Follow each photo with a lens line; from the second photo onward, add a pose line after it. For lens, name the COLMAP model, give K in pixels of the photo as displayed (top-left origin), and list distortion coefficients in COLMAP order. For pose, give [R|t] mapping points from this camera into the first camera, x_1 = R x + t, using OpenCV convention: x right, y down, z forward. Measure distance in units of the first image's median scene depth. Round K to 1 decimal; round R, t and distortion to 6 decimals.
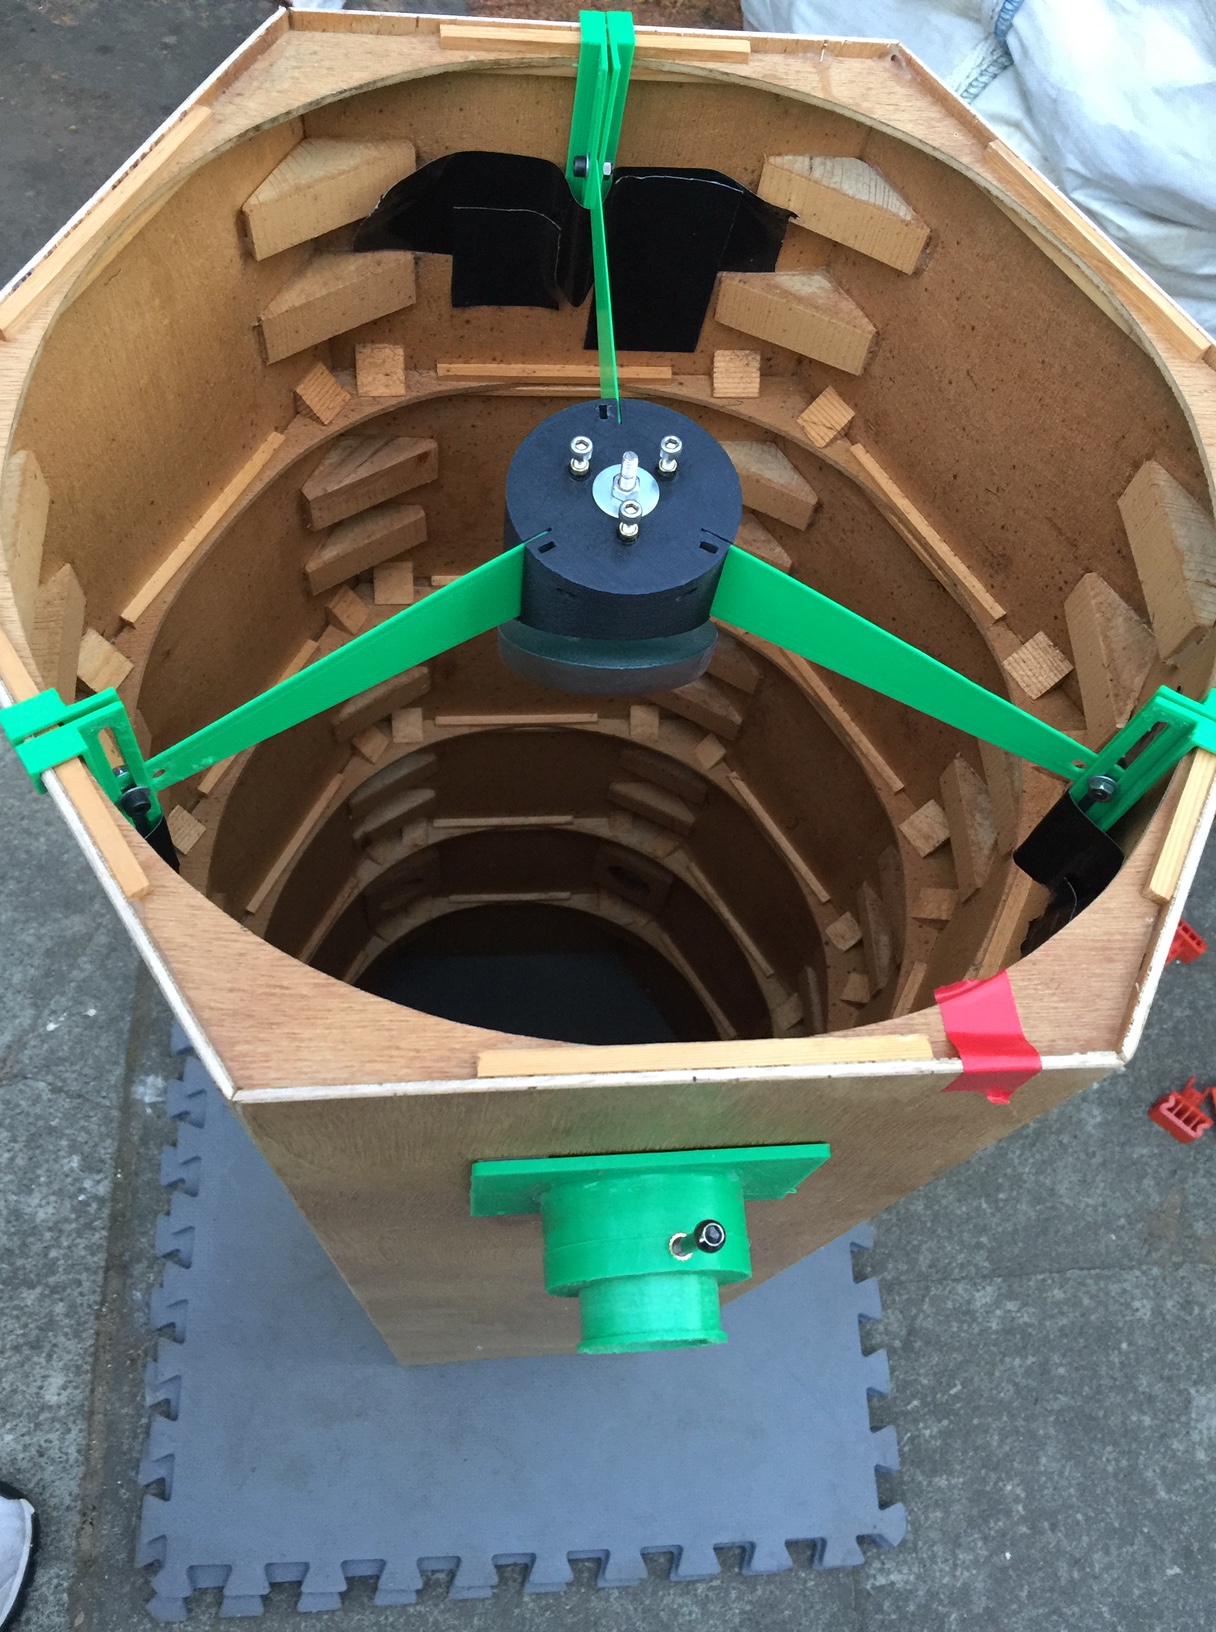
lens RADIAL K [[1387.8, 0, 609.0], [0, 1387.8, 814.3], [0, 0, 1]] dist [0.049207, -0.079381]
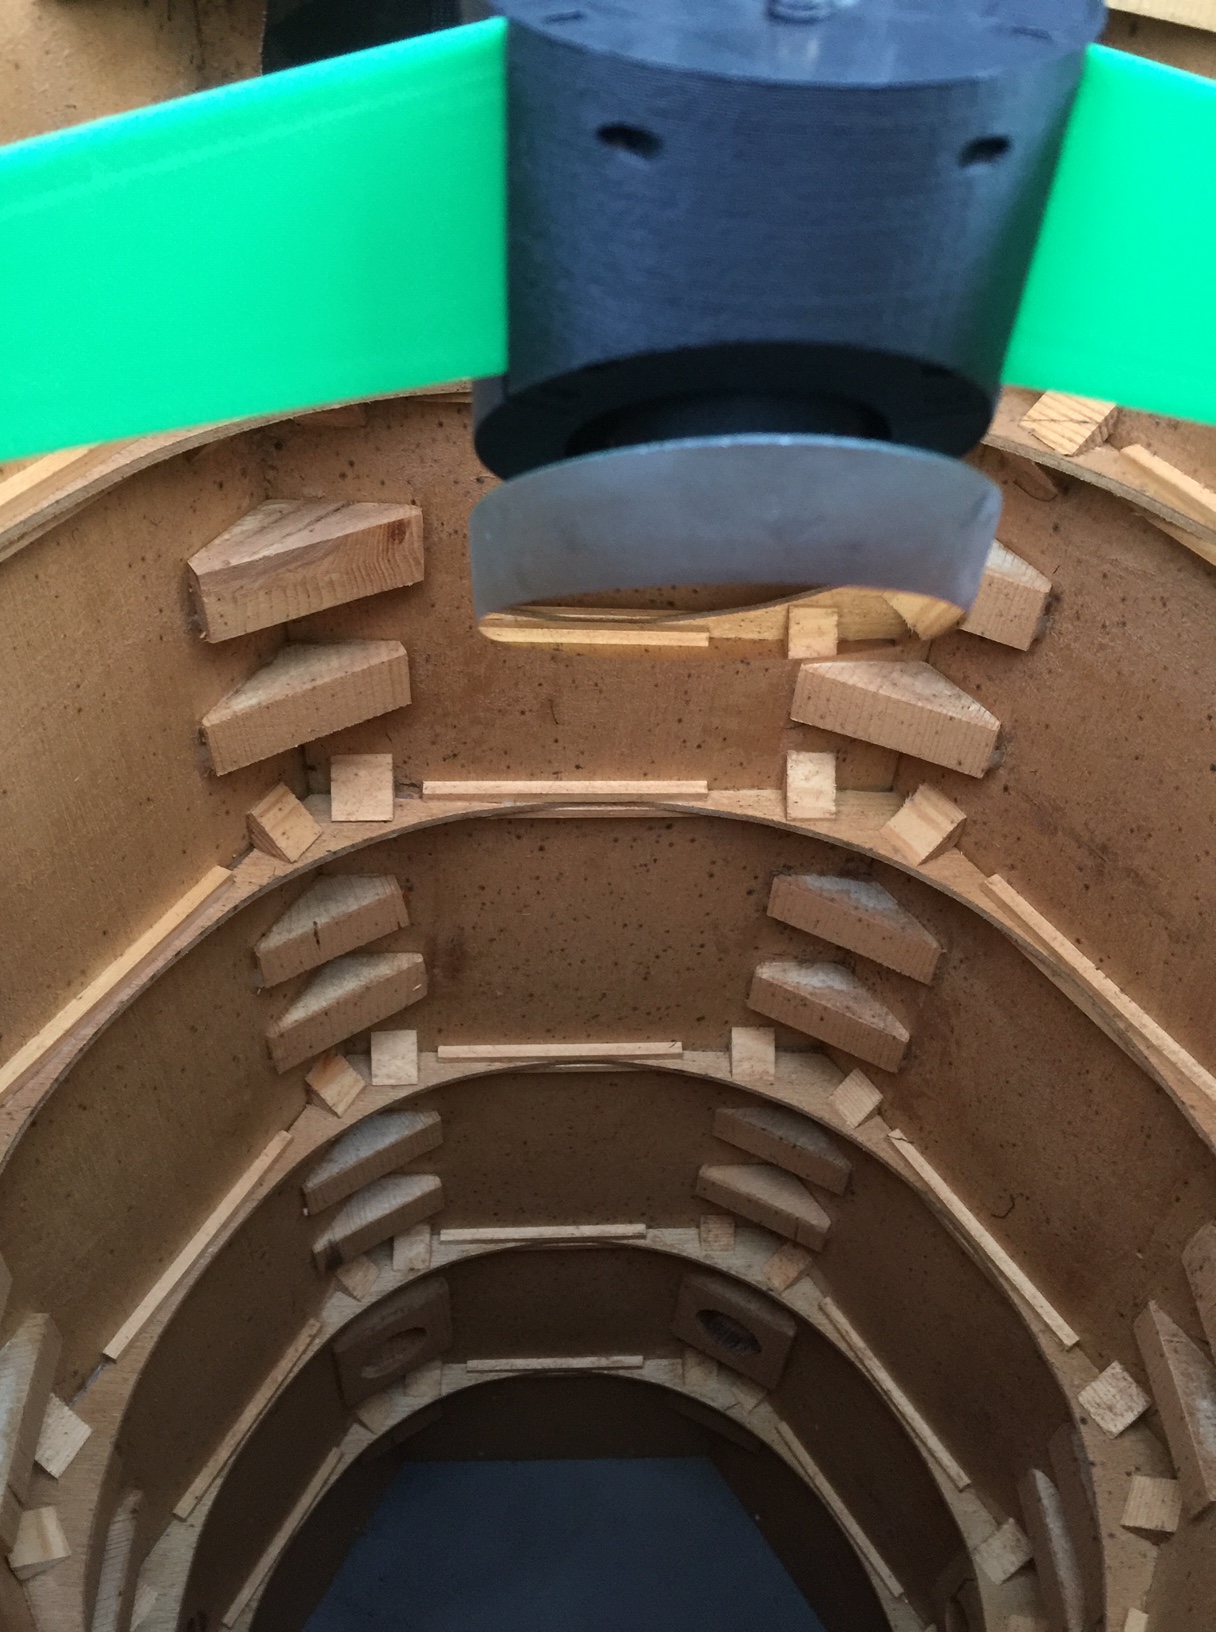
lens RADIAL K [[1387.8, 0, 600.2], [0, 1387.8, 815.7], [0, 0, 1]] dist [0.049207, -0.079381]
pose [[0.998499, -0.020126, -0.050938, -0.010976], [0.001671, 0.940804, -0.338948, 0.050866], [0.054744, 0.338354, 0.939425, 0.338999]]
